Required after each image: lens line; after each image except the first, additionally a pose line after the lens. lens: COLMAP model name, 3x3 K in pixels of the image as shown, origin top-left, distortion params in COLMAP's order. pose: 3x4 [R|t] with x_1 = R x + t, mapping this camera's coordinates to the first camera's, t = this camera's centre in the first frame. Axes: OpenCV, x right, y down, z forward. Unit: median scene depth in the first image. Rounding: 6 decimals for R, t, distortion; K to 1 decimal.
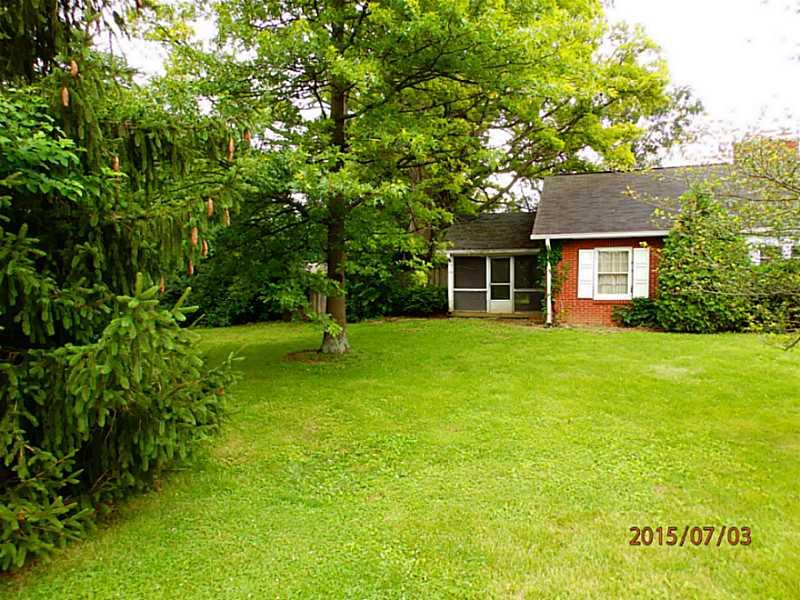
lens RADIAL K [[540.0, 0, 402.6], [0, 540.0, 302.6], [0, 0, 1]] dist [0.000718, 0.002898]
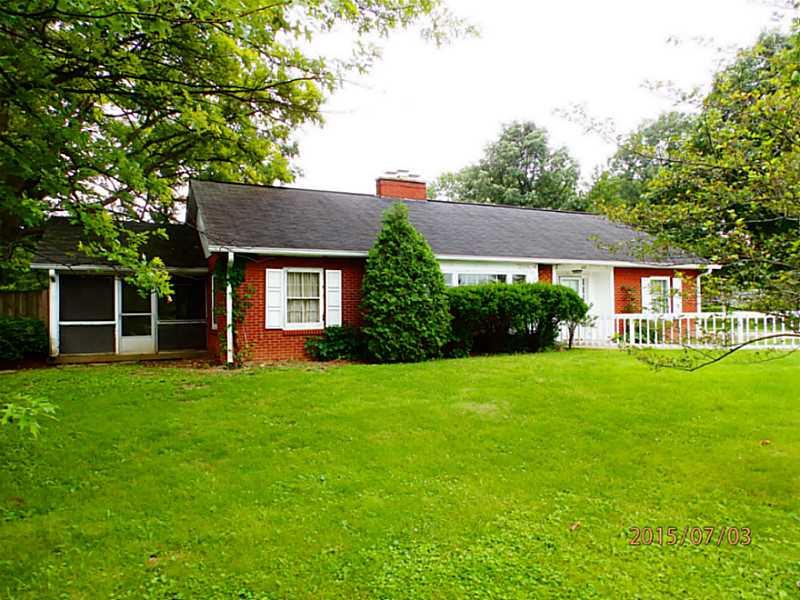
lens RADIAL K [[540.0, 0, 400.7], [0, 540.0, 301.0], [0, 0, 1]] dist [0.000718, 0.002898]
pose [[0.716124, 0.012031, 0.697869, -0.090609], [0.039137, 0.997586, -0.057359, 0.004314], [-0.696875, 0.068388, 0.713925, 0.291808]]
